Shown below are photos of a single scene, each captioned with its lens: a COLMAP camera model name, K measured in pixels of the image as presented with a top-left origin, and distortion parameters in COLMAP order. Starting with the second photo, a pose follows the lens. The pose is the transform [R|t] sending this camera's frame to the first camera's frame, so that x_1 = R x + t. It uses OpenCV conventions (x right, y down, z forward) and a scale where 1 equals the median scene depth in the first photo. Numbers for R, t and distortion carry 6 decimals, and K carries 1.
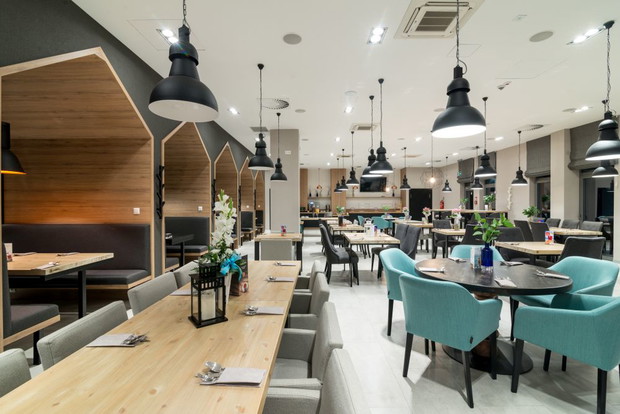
lens RADIAL K [[287.9, 0, 310.0], [0, 287.9, 207.0], [0, 0, 1]] dist [0.001774, 0.000242]
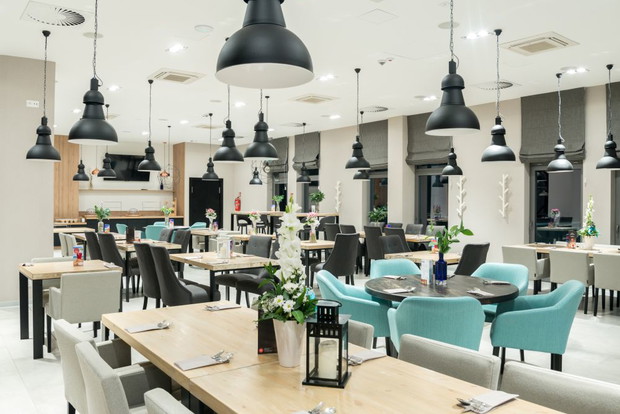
lens RADIAL K [[502.7, 0, 310.0], [0, 502.7, 207.0], [0, 0, 1]] dist [-0.073215, 0.005336]
pose [[0.796849, -0.001232, 0.604177, -0.210067], [0.000171, 0.999998, 0.001814, -0.007589], [-0.604178, -0.001343, 0.796848, 0.006612]]
